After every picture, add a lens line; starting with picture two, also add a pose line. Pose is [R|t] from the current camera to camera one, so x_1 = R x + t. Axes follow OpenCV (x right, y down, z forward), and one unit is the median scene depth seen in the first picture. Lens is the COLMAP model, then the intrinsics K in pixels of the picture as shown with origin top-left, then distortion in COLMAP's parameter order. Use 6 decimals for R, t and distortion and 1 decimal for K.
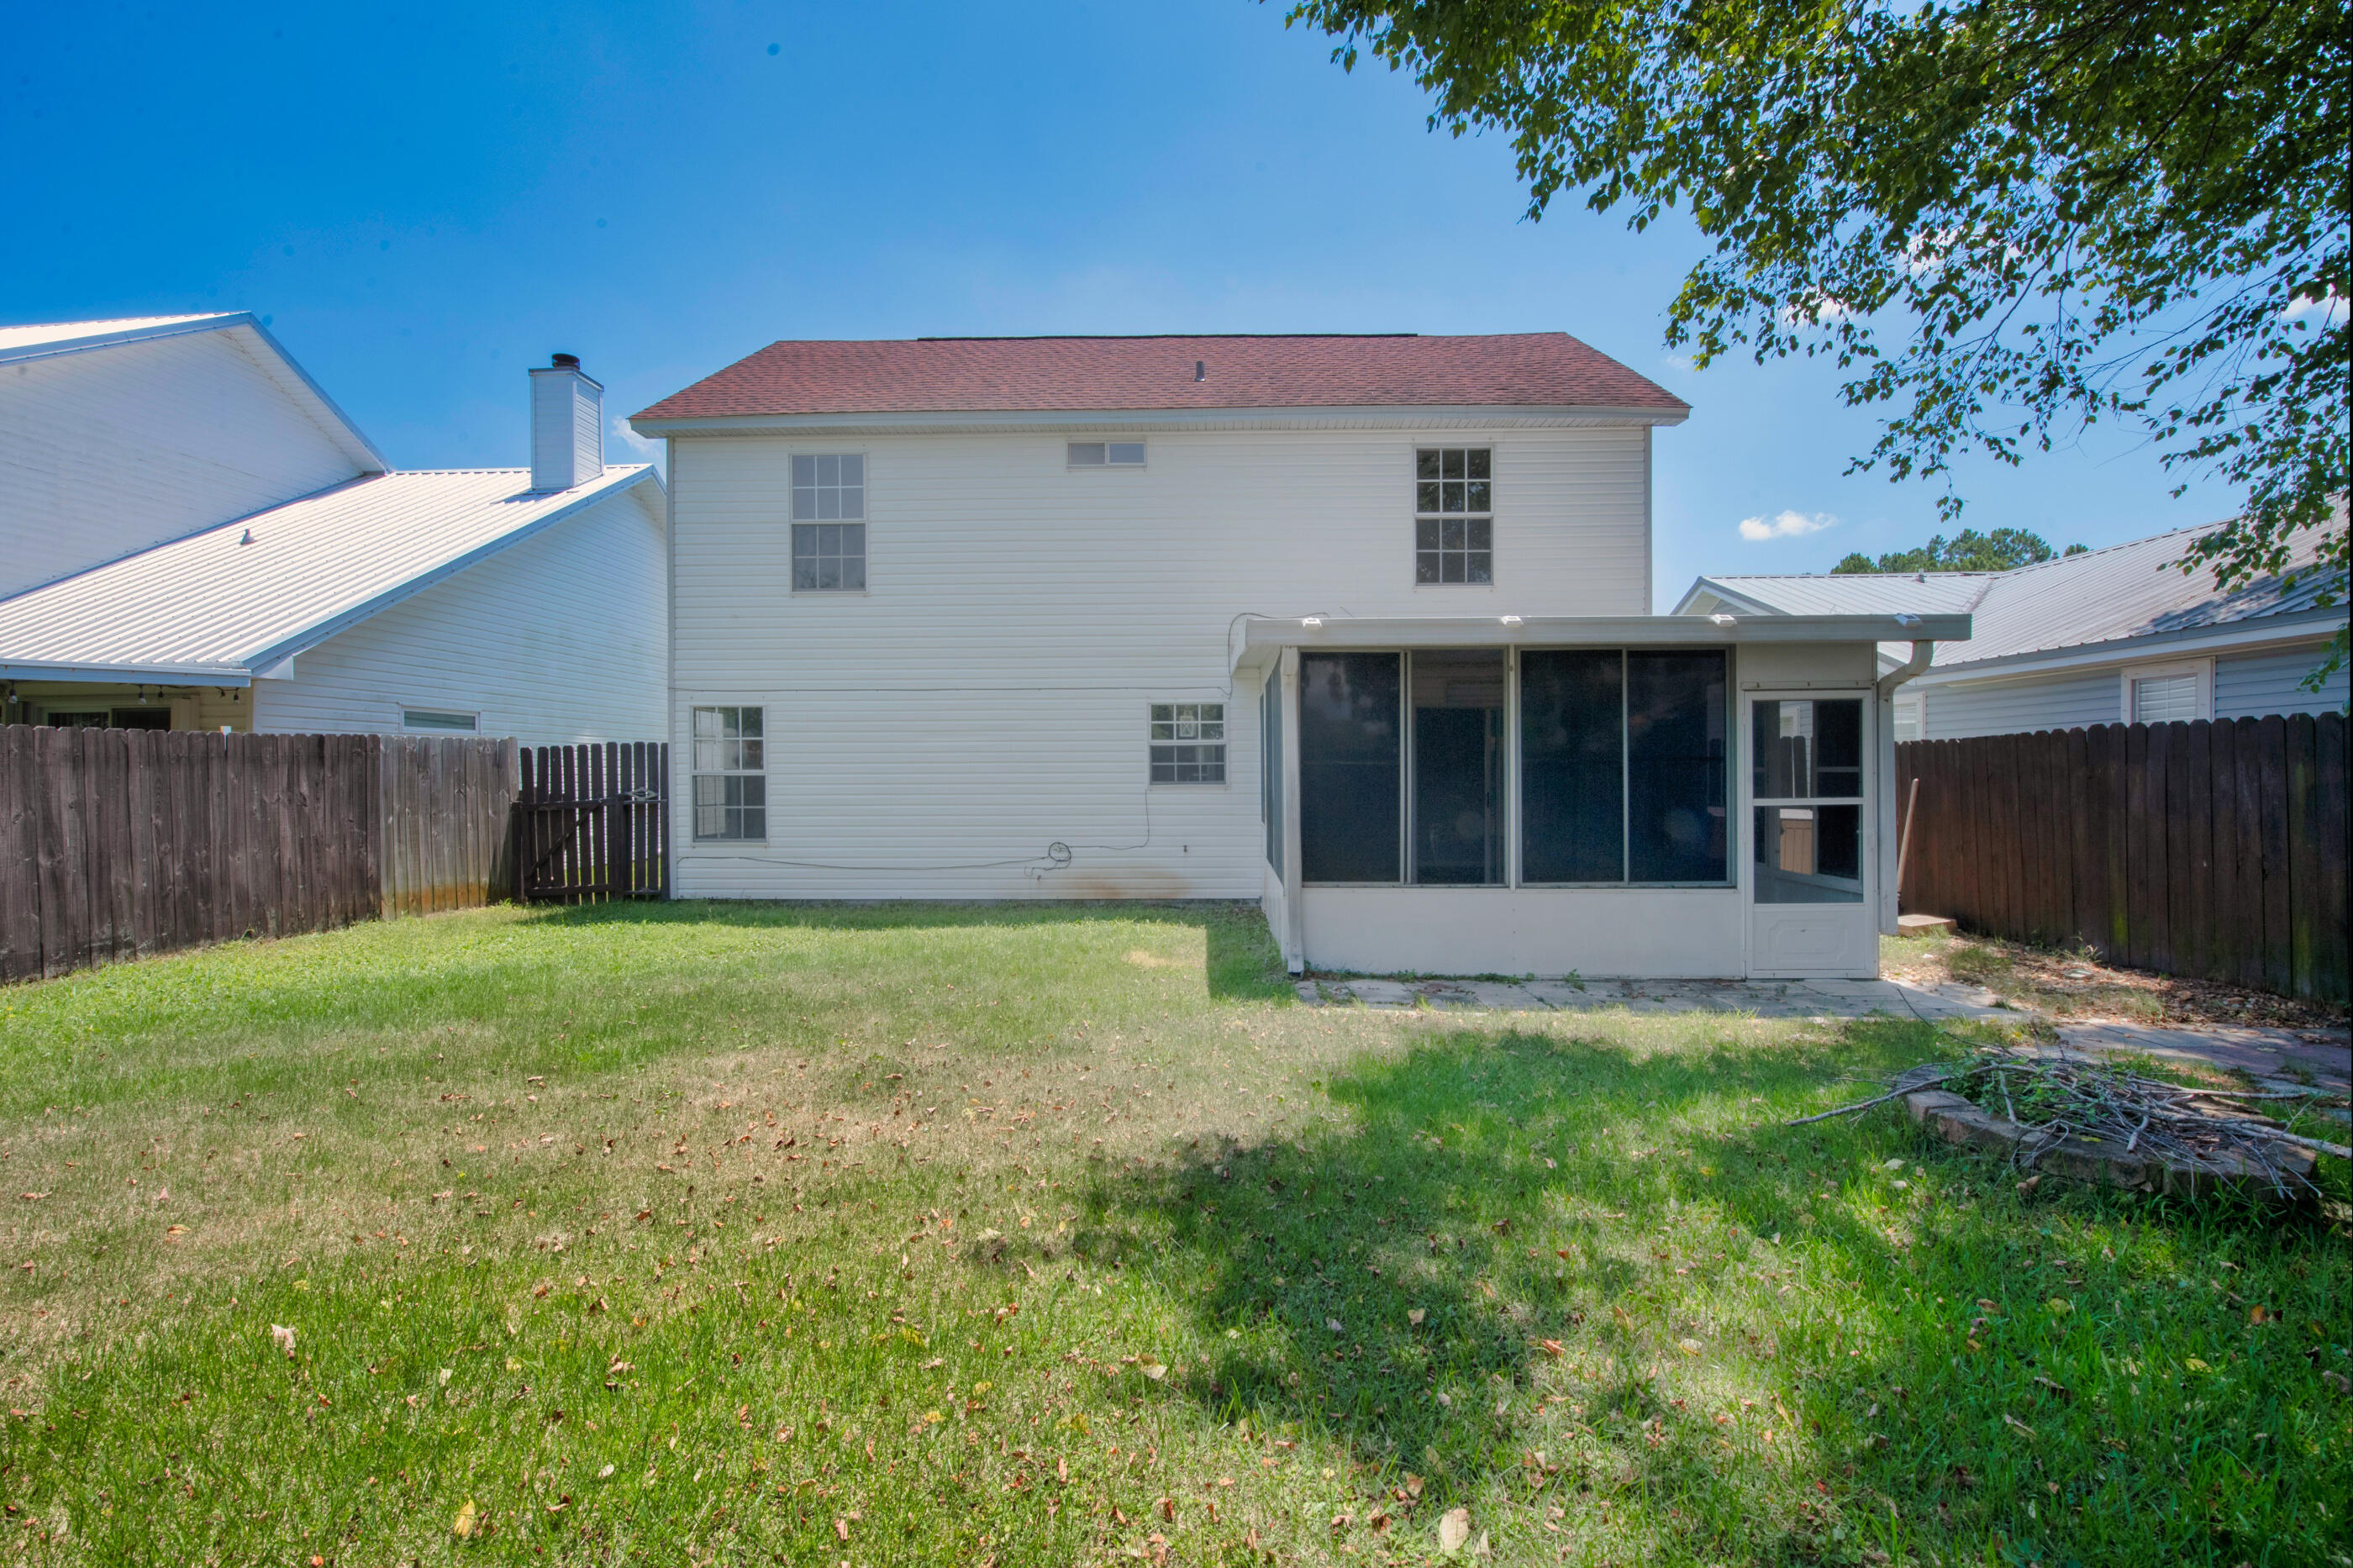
lens RADIAL K [[1064.5, 0, 1176.5], [0, 1064.5, 784.0], [0, 0, 1]] dist [-0.000667, -0.028065]
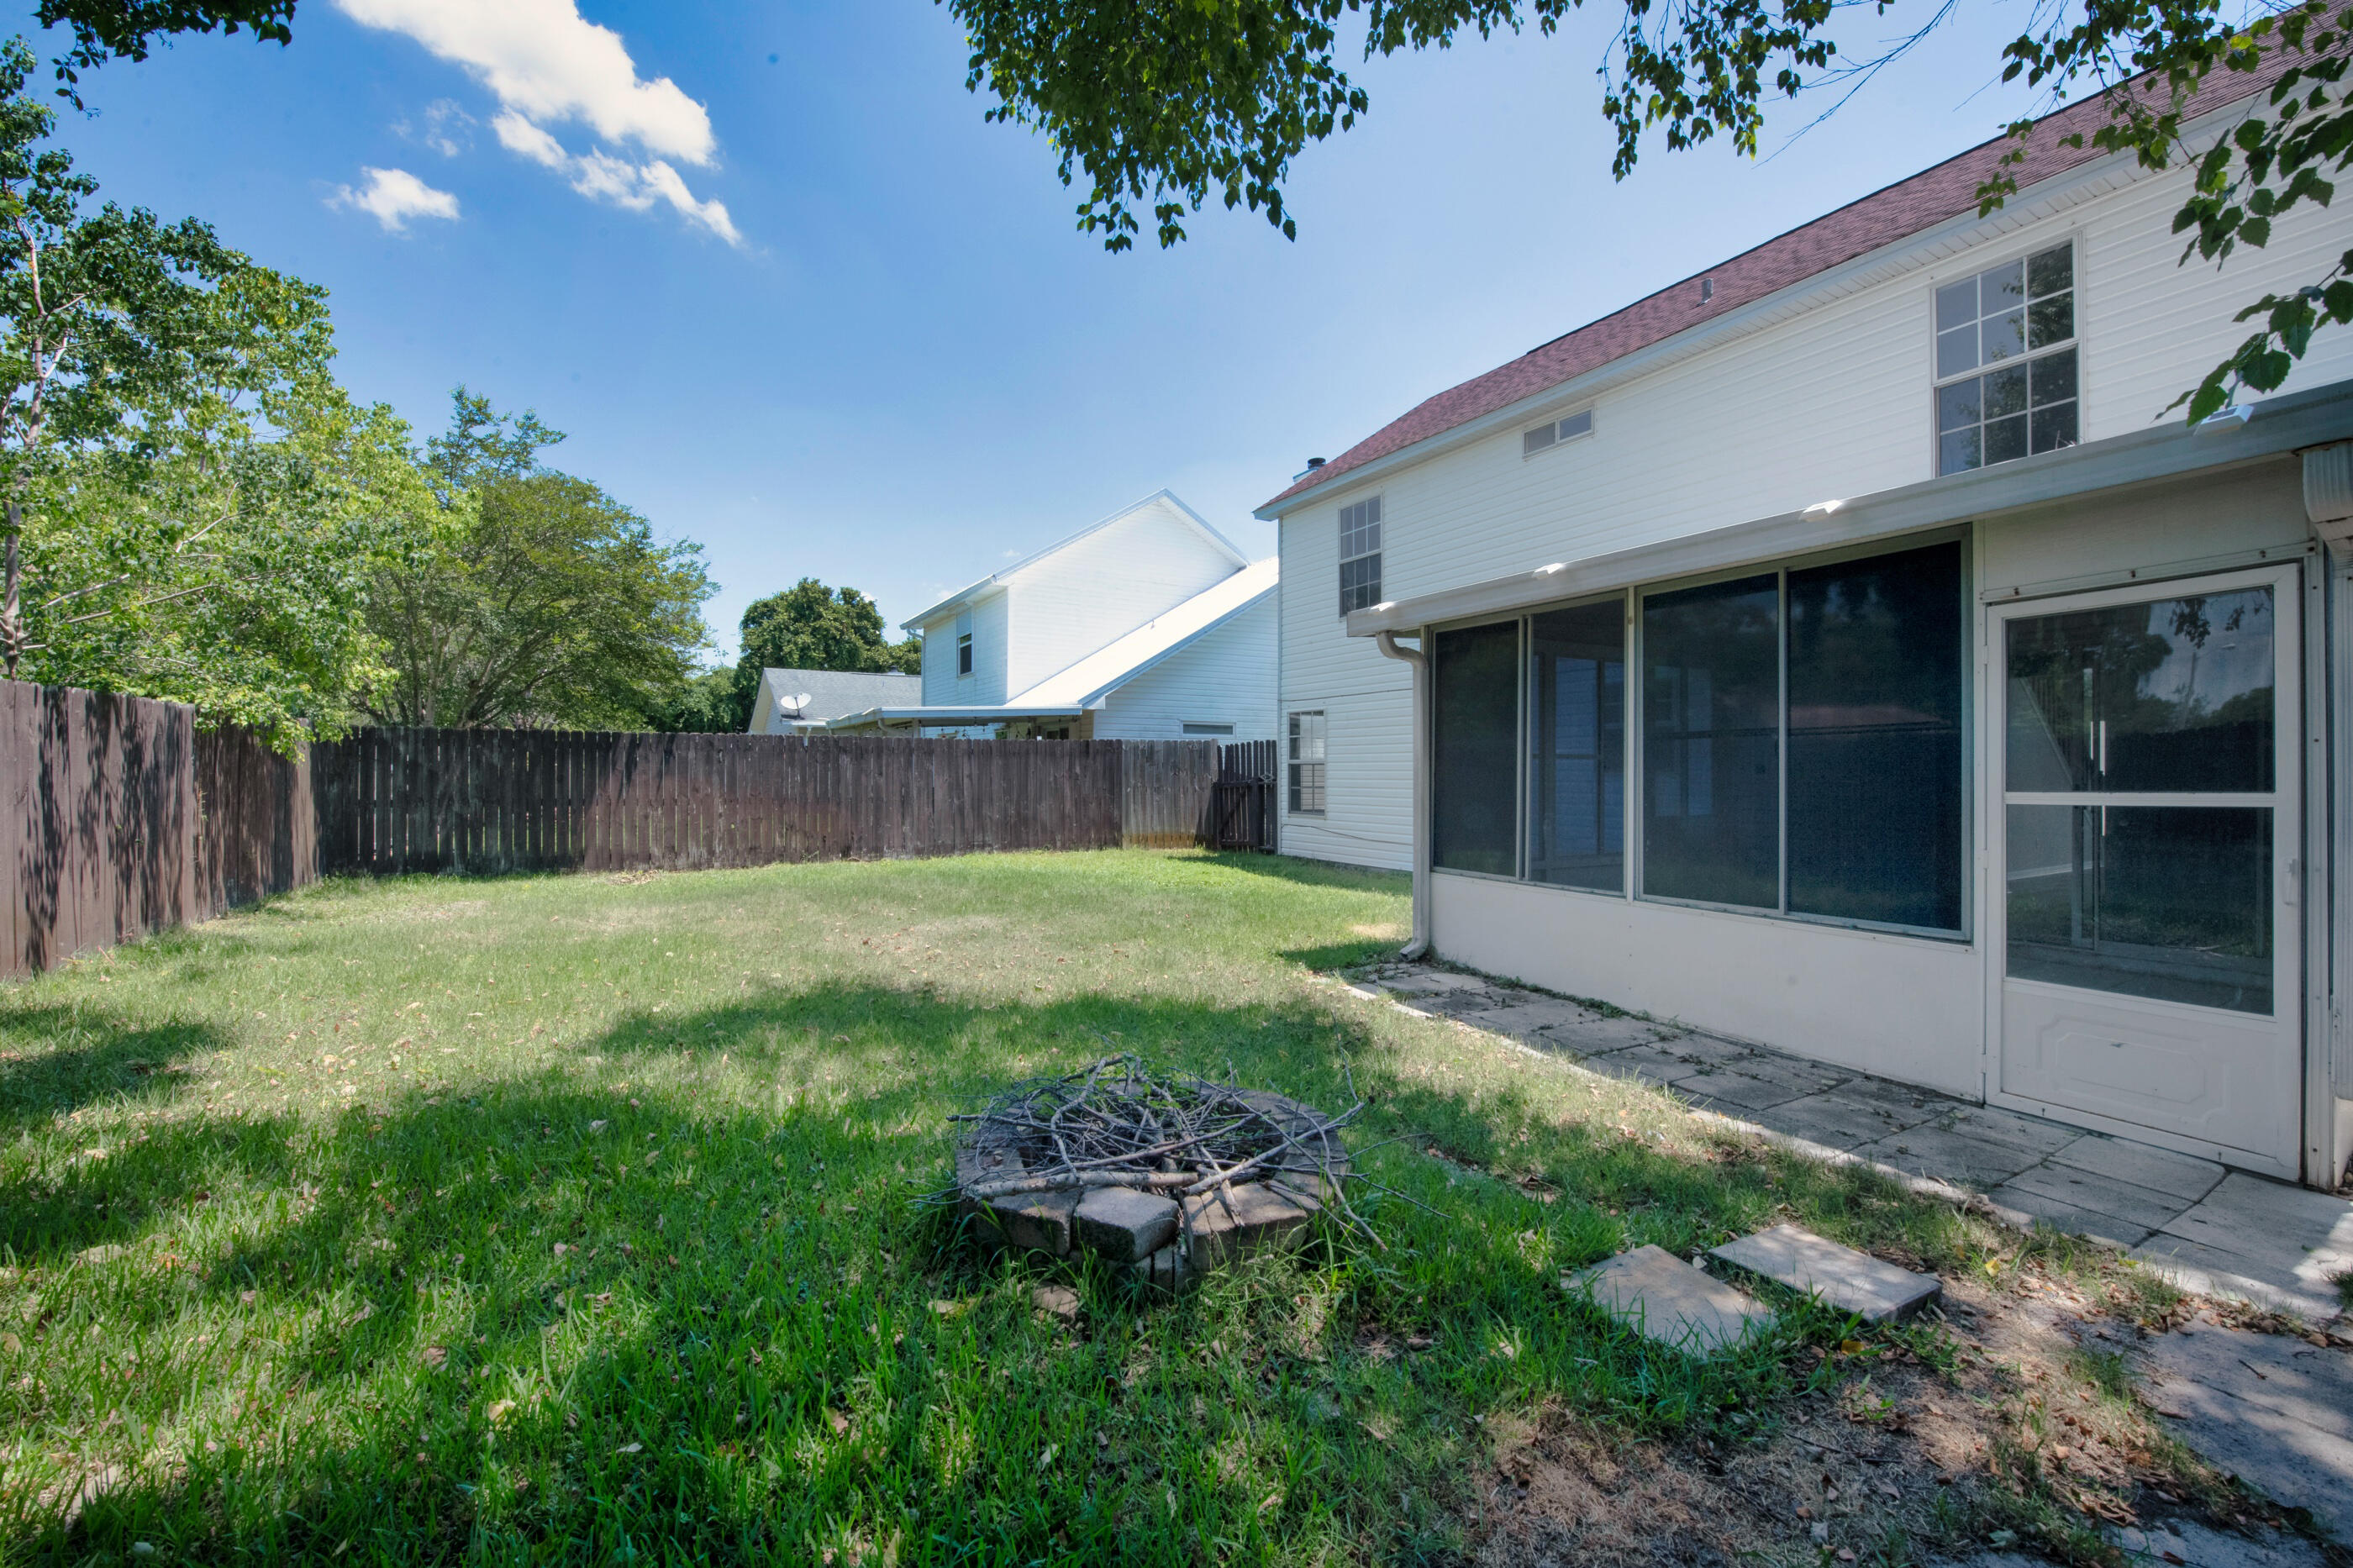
lens RADIAL K [[1021.0, 0, 1137.3], [0, 1021.0, 784.0], [0, 0, 1]] dist [0.007656, -0.006900]
pose [[0.437819, 0.014729, -0.898942, 0.743204], [-0.012156, 0.999871, 0.010462, 0.007680], [0.898981, 0.006347, 0.437942, 0.298947]]
